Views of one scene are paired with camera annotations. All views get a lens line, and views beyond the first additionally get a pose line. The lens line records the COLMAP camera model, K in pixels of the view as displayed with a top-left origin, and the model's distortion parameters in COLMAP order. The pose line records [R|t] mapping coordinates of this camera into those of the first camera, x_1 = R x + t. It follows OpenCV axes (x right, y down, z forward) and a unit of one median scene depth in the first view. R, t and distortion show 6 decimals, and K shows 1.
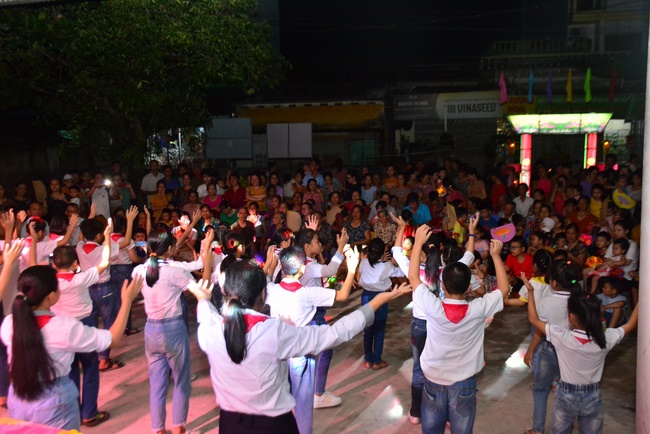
lens RADIAL K [[649.4, 0, 325.0], [0, 649.4, 217.0], [0, 0, 1]] dist [0.015224, 0.007963]
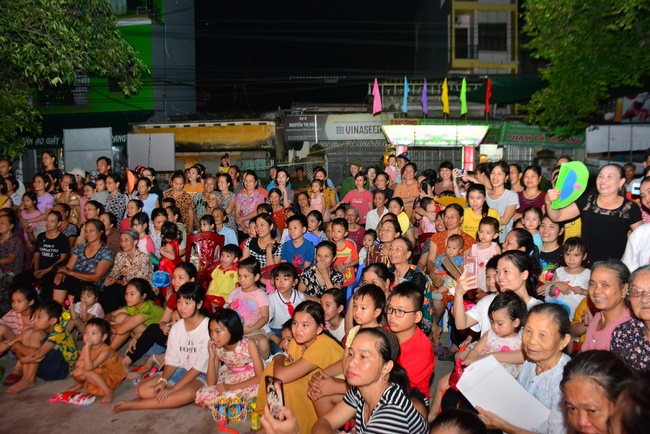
lens RADIAL K [[487.4, 0, 325.0], [0, 487.4, 217.0], [0, 0, 1]] dist [-0.002160, 0.000150]
pose [[0.995257, -0.004495, 0.097181, 0.093891], [0.007347, 0.999552, -0.029011, -0.004134], [-0.097007, 0.029588, 0.994844, 0.225878]]
